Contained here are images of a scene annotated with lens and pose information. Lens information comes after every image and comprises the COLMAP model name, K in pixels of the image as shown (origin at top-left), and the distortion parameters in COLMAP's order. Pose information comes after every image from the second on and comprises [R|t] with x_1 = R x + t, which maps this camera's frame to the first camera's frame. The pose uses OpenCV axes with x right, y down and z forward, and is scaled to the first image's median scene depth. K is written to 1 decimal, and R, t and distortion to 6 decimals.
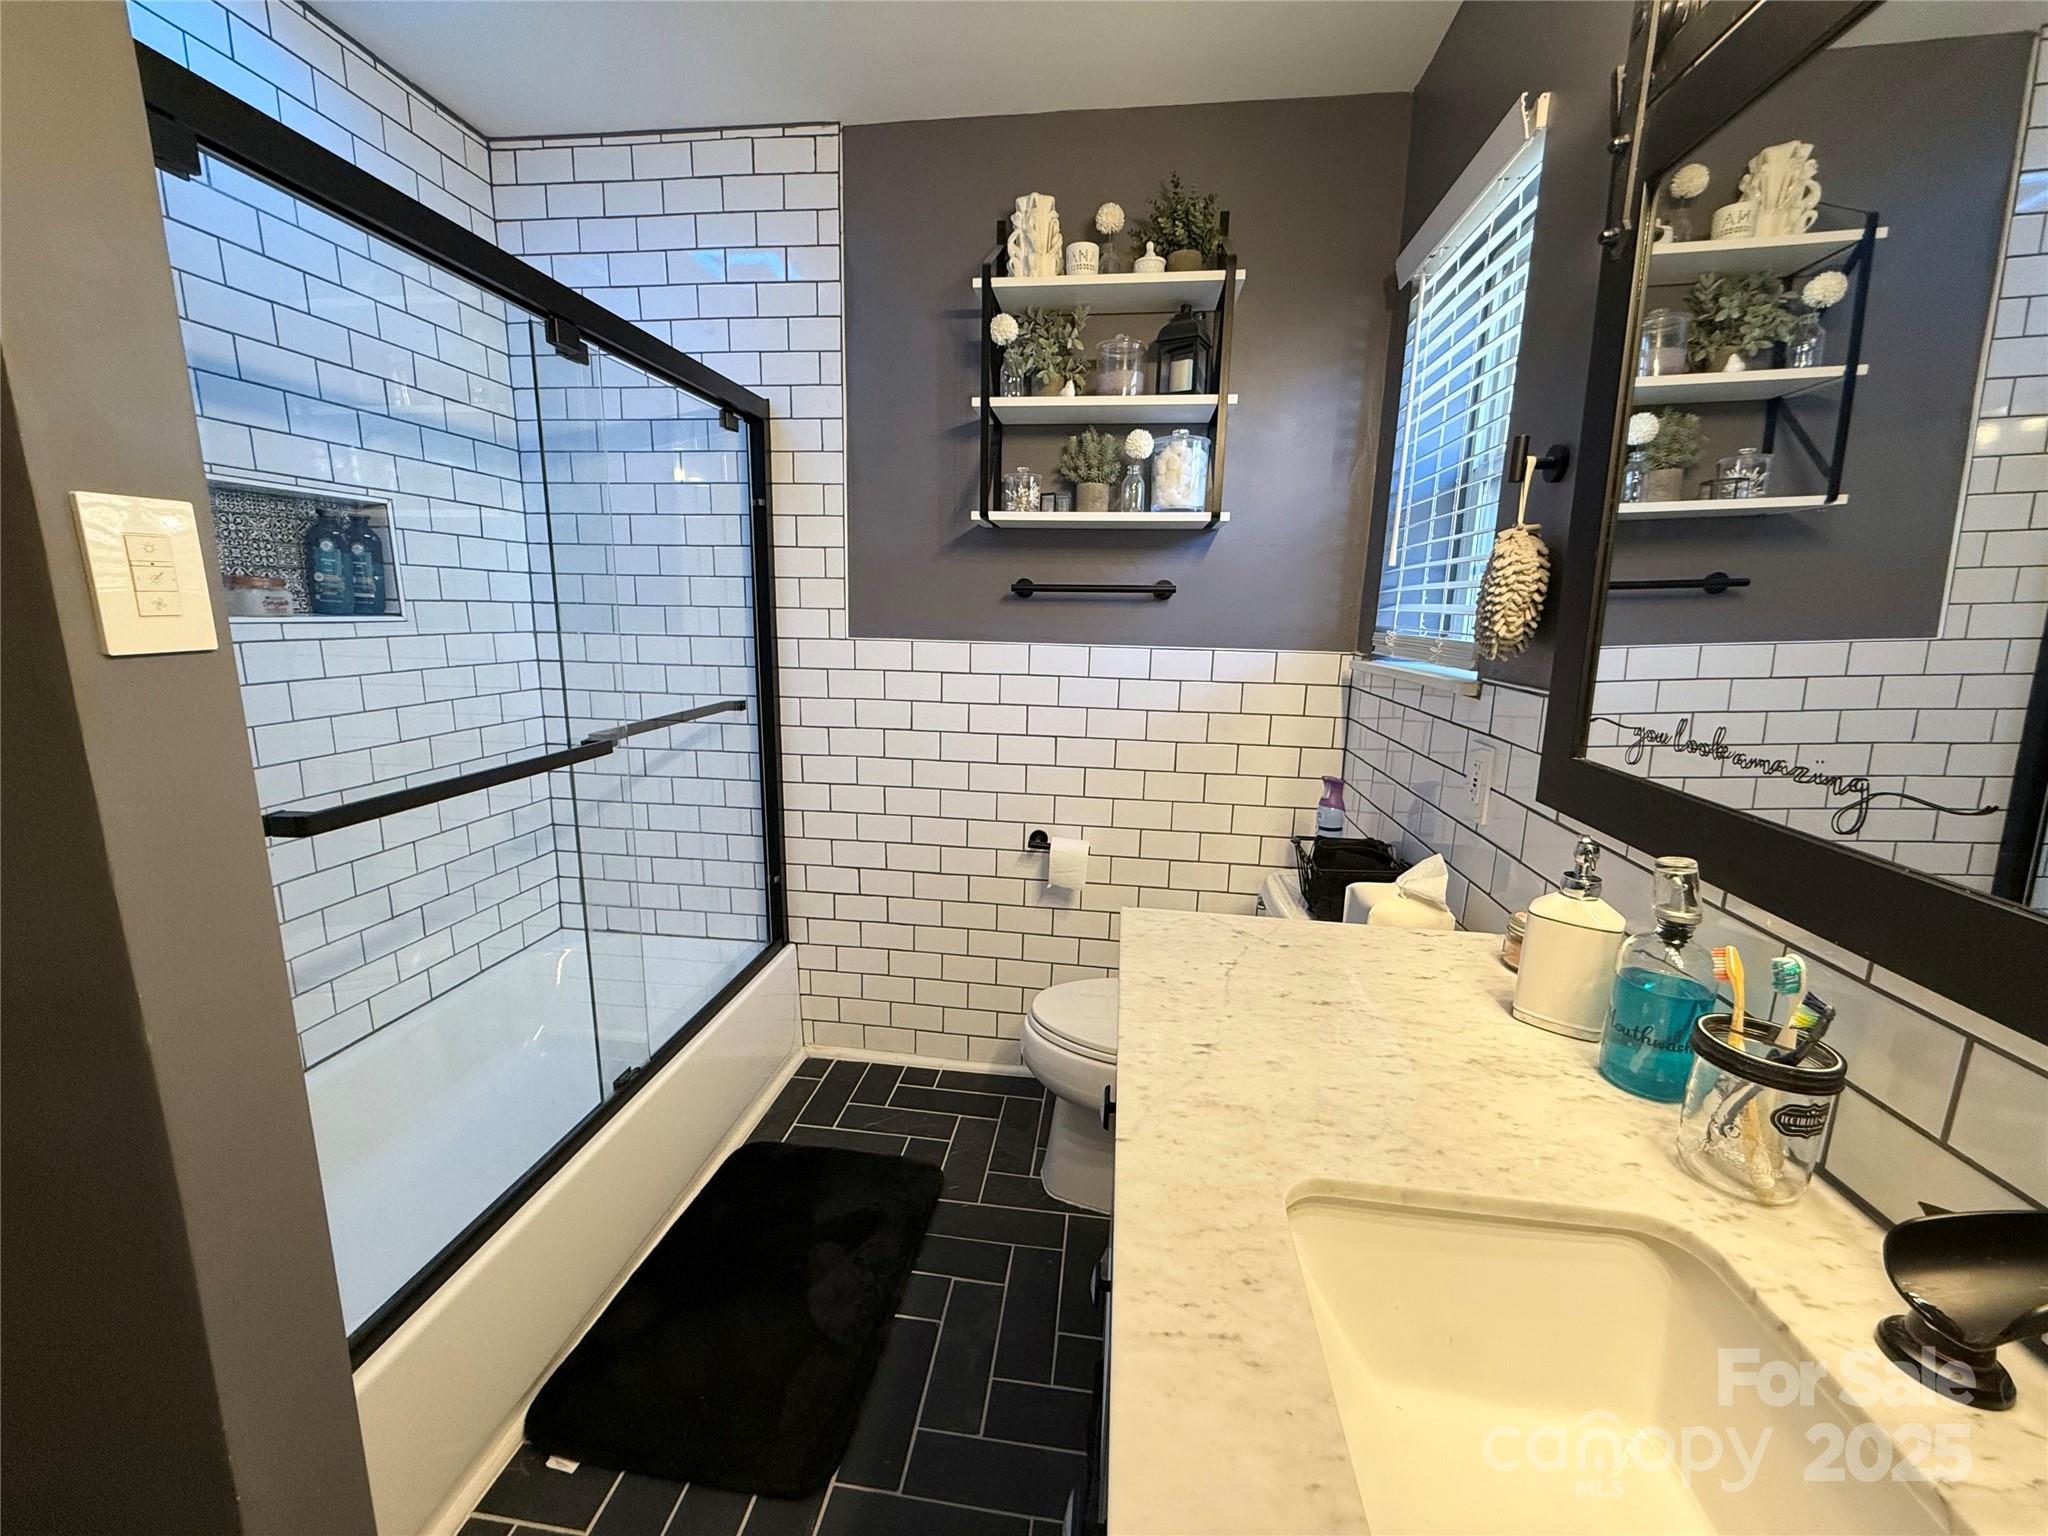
lens RADIAL K [[817.4, 0, 1019.8], [0, 817.4, 768.6], [0, 0, 1]] dist [-0.000718, 0.000286]
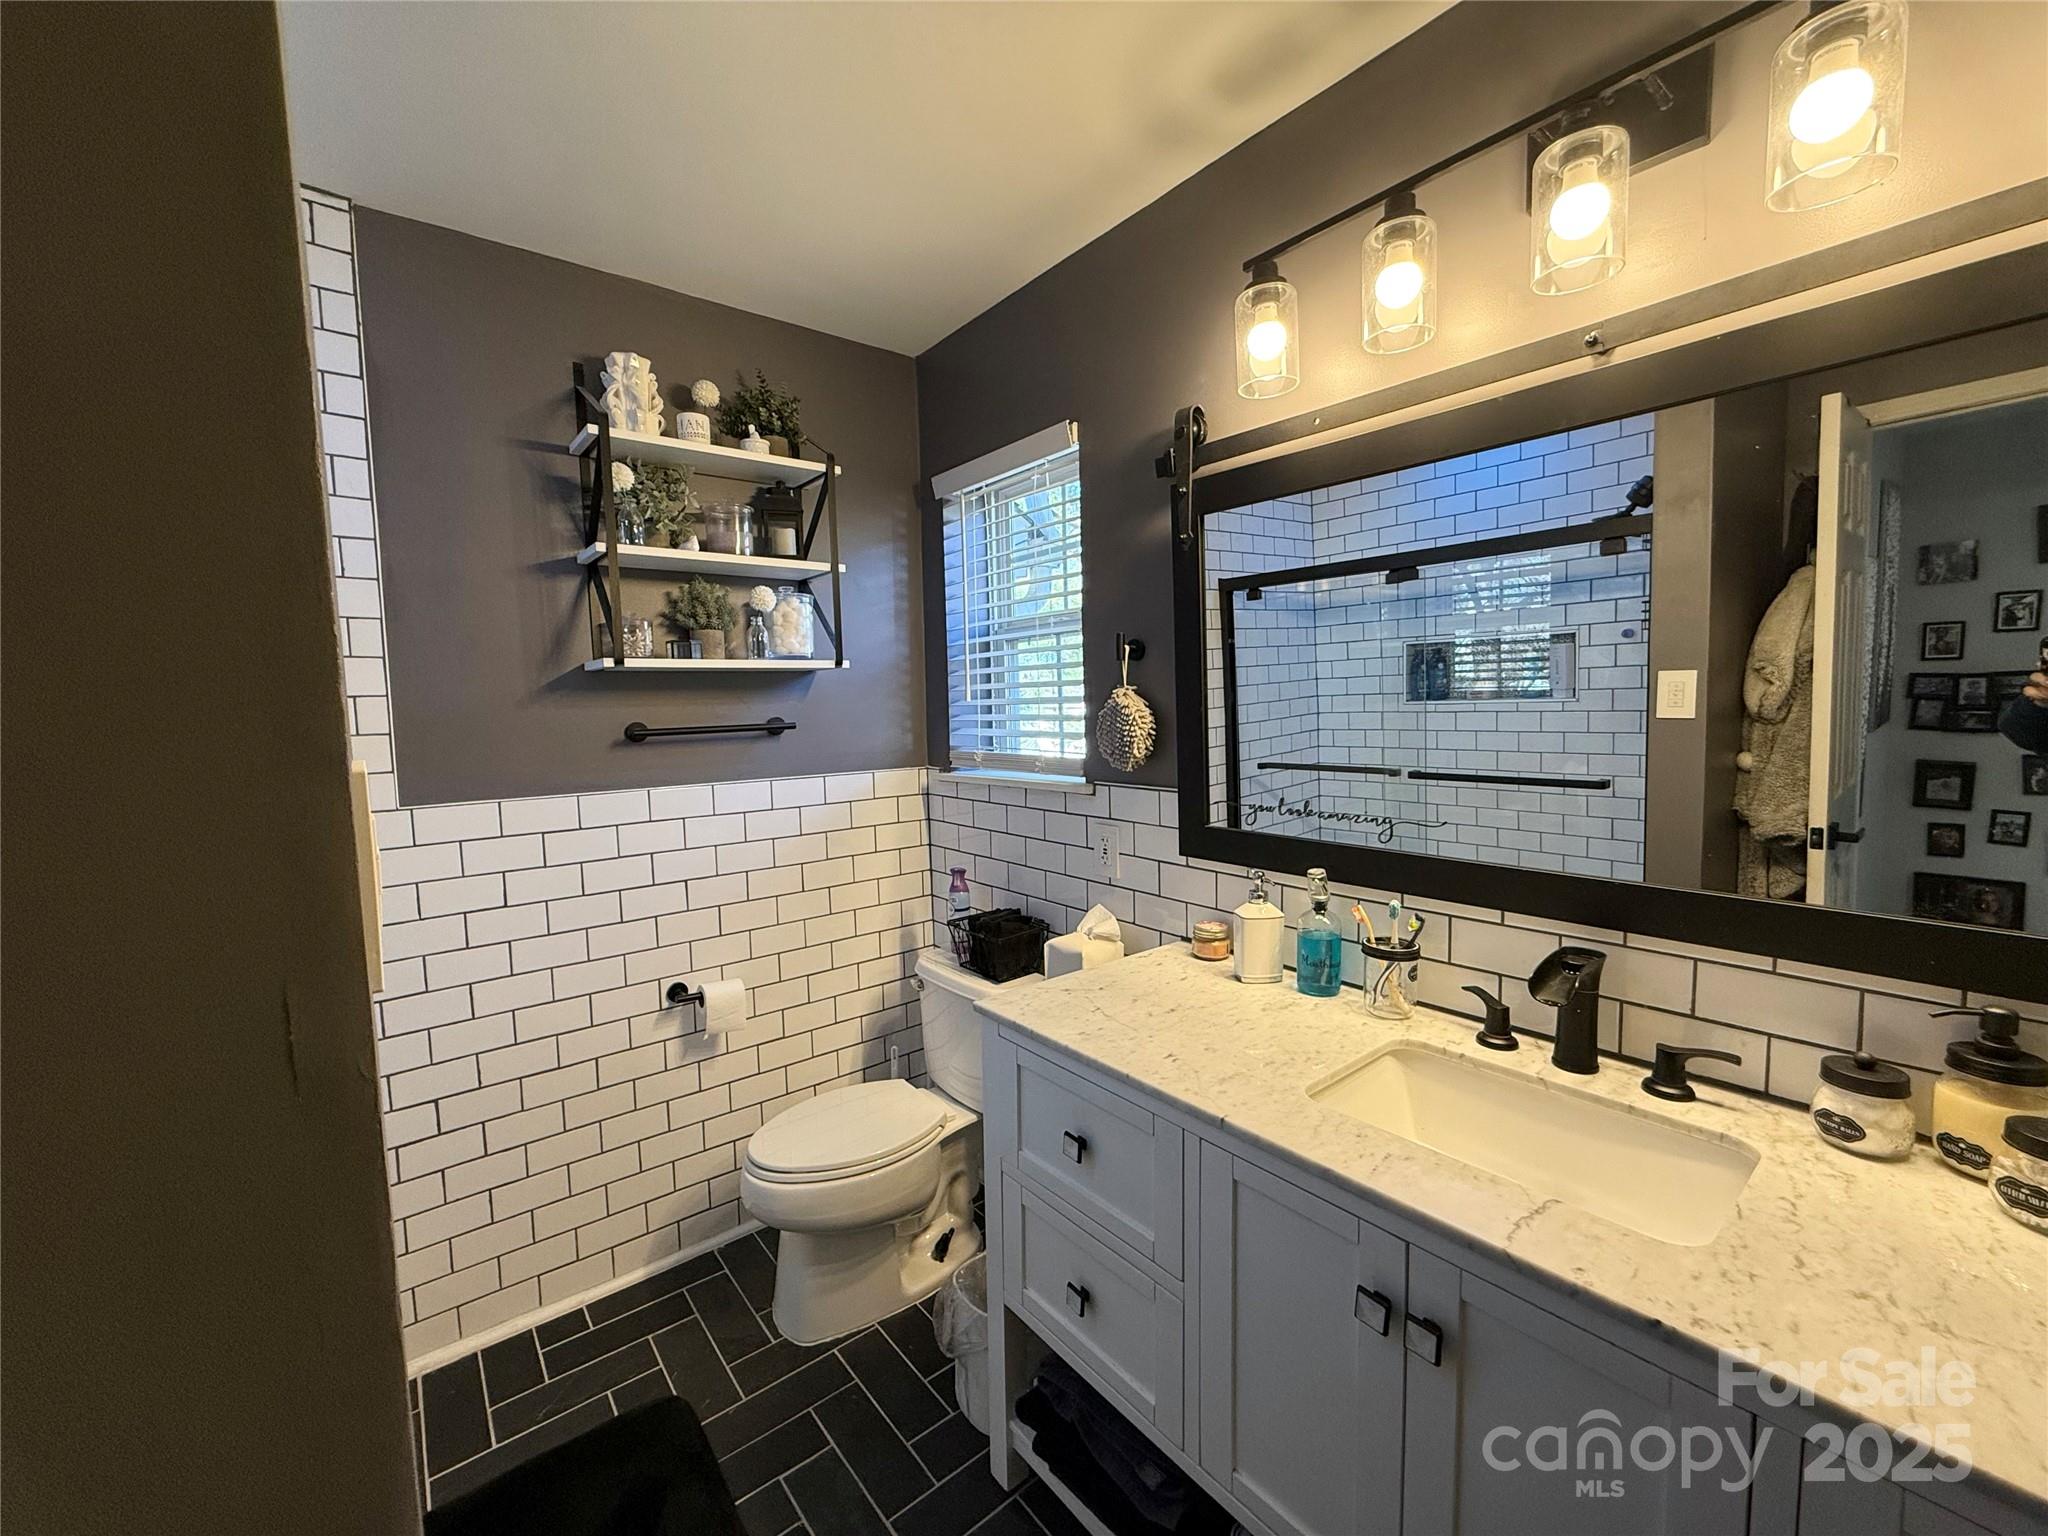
lens RADIAL K [[817.4, 0, 1019.8], [0, 817.4, 768.6], [0, 0, 1]] dist [-0.000718, 0.000286]
pose [[0.690117, -0.097135, 0.717149, -0.417158], [0.179264, 0.983013, -0.039362, -0.069682], [-0.701144, 0.155724, 0.695807, 0.036509]]
